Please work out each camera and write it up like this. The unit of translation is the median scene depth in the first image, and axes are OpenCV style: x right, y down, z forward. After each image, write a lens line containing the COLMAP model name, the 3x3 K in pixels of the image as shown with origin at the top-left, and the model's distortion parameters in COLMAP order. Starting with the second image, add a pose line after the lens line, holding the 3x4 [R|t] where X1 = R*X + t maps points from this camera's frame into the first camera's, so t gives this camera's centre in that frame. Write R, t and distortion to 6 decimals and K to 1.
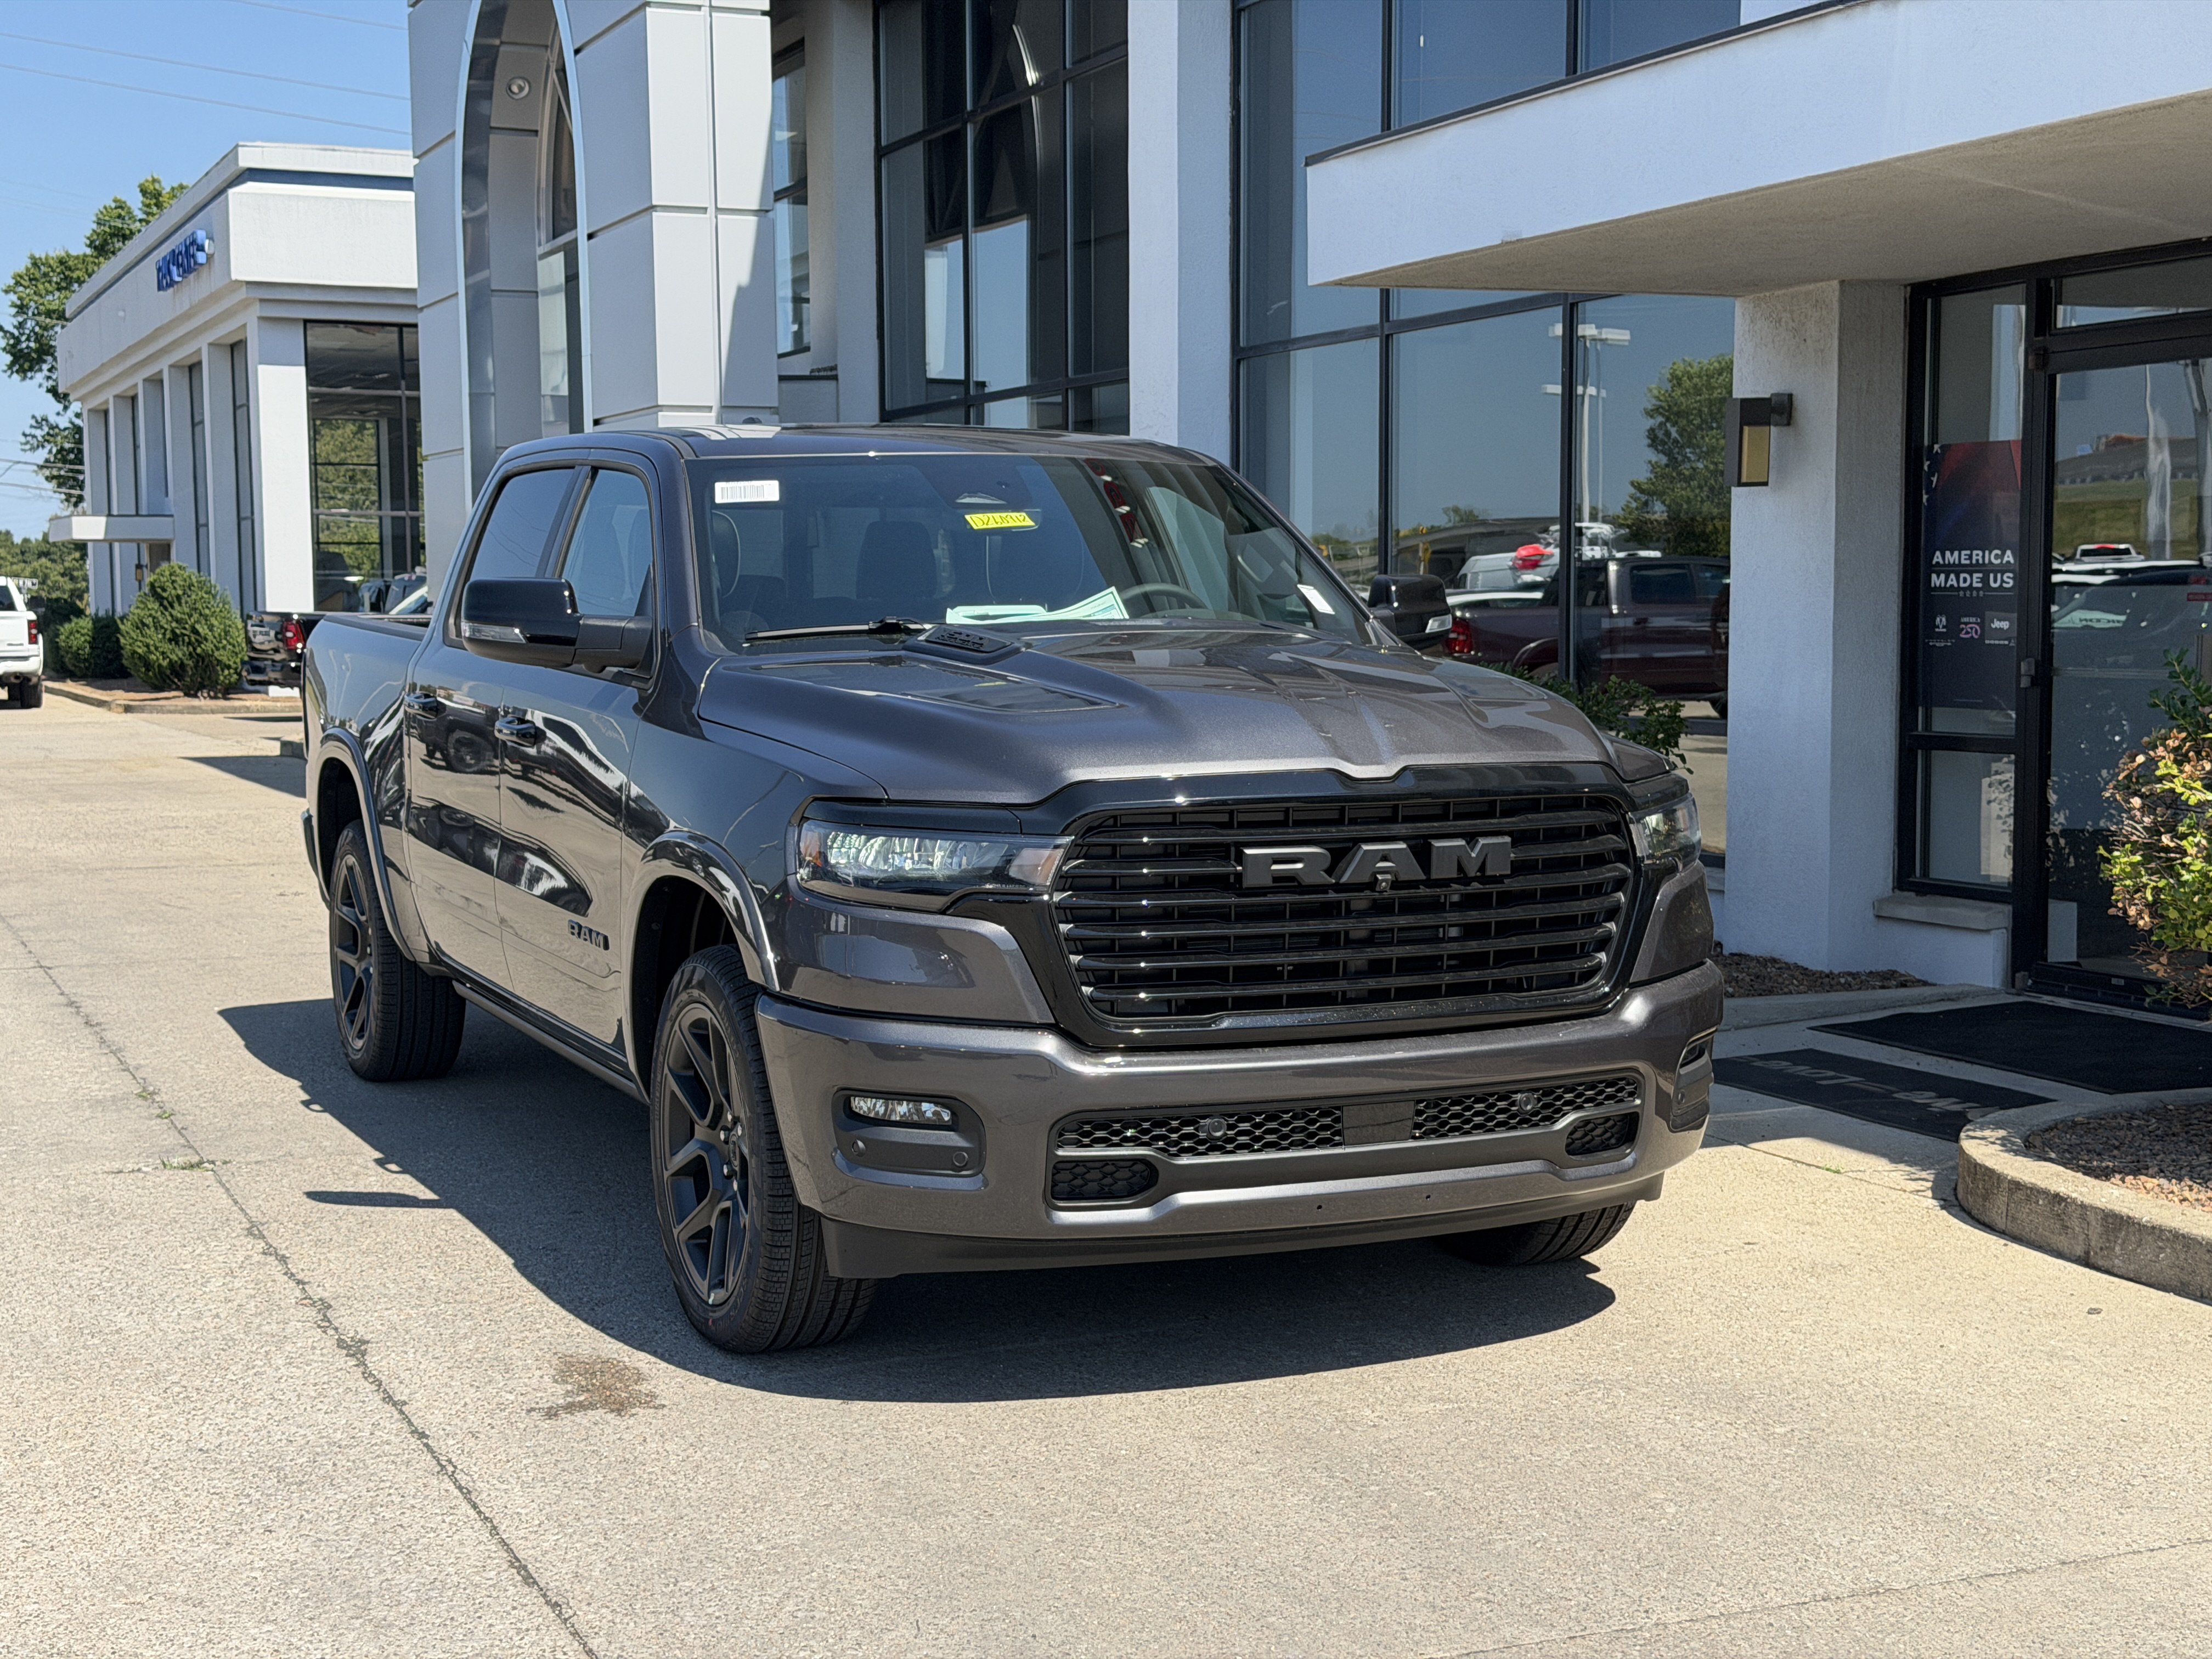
lens RADIAL K [[3026.4, 0, 1067.3], [0, 3026.4, 833.8], [0, 0, 1]] dist [0.194420, -0.391990]
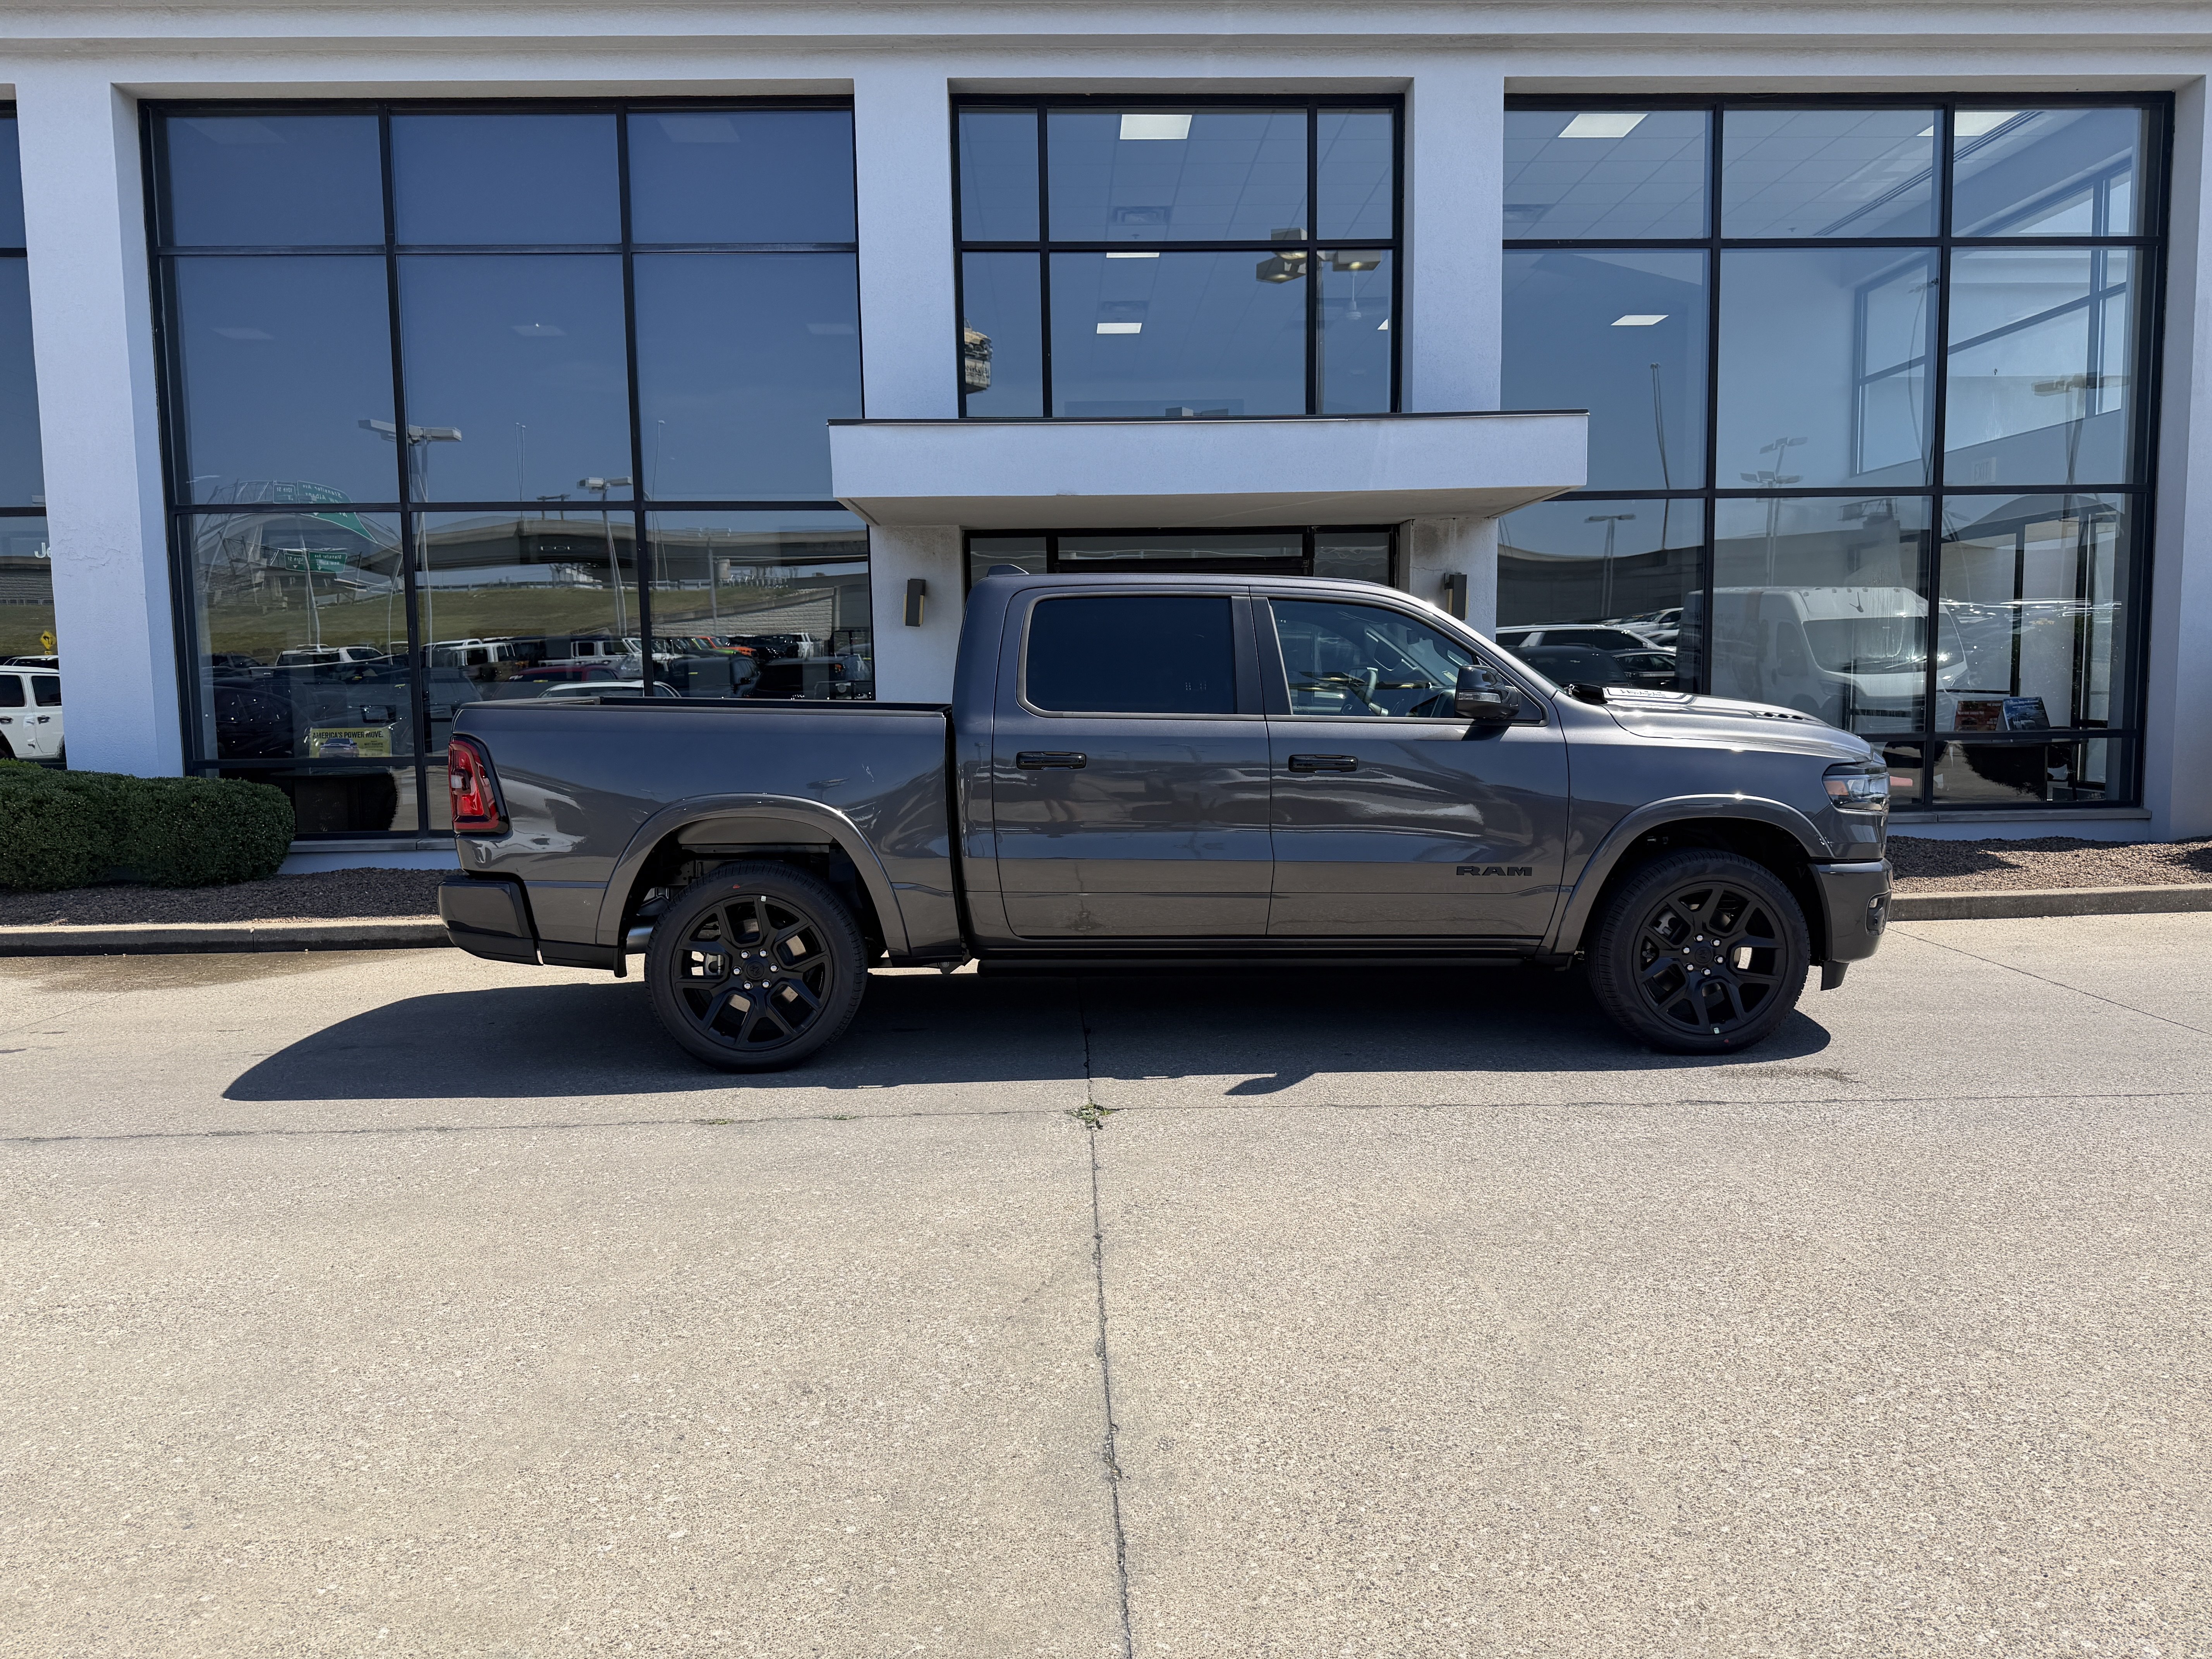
lens RADIAL K [[1542.9, 0, 1106.0], [0, 1542.9, 829.5], [0, 0, 1]] dist [0.000521, -0.004708]
pose [[0.363327, -0.089774, 0.927326, -1.245470], [0.084739, 0.994405, 0.063067, -0.076252], [-0.927800, 0.055667, 0.368902, 1.065675]]
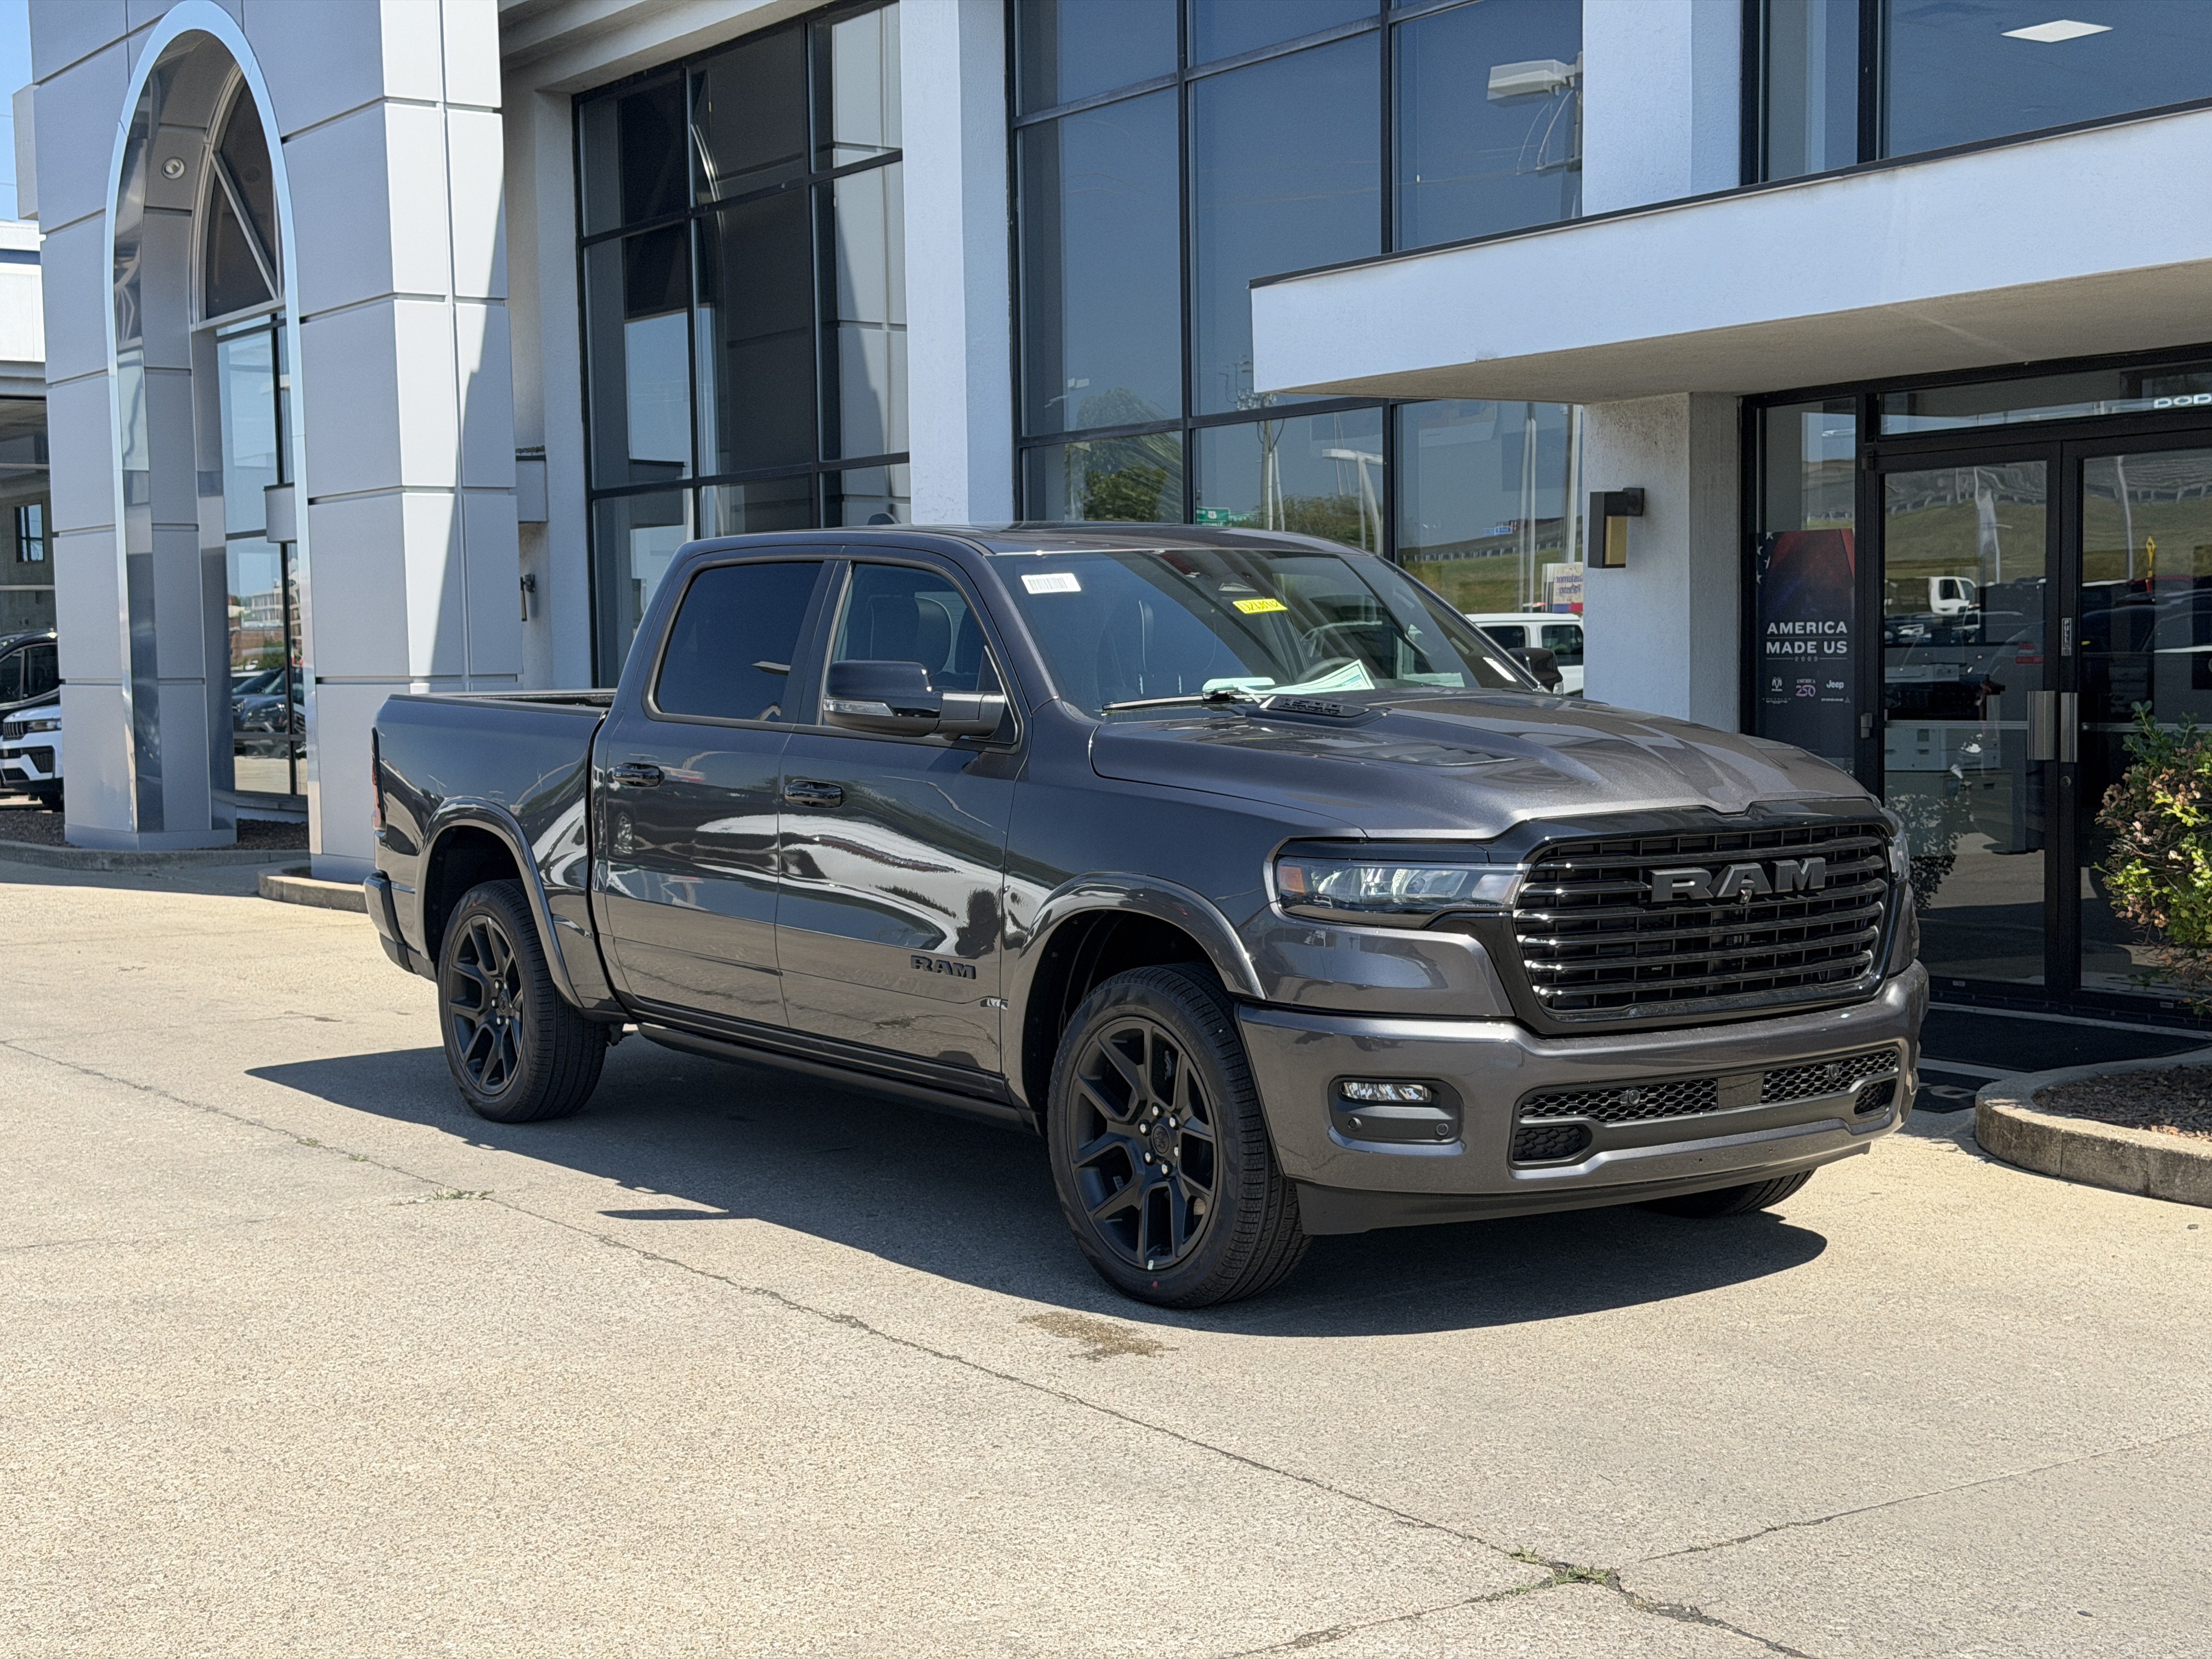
lens RADIAL K [[3026.4, 0, 1067.3], [0, 3026.4, 833.8], [0, 0, 1]] dist [0.194420, -0.391990]
pose [[0.980053, -0.021976, 0.197520, -0.402982], [0.026311, 0.999467, -0.019346, 0.007200], [-0.196989, 0.024157, 0.980108, -0.167411]]
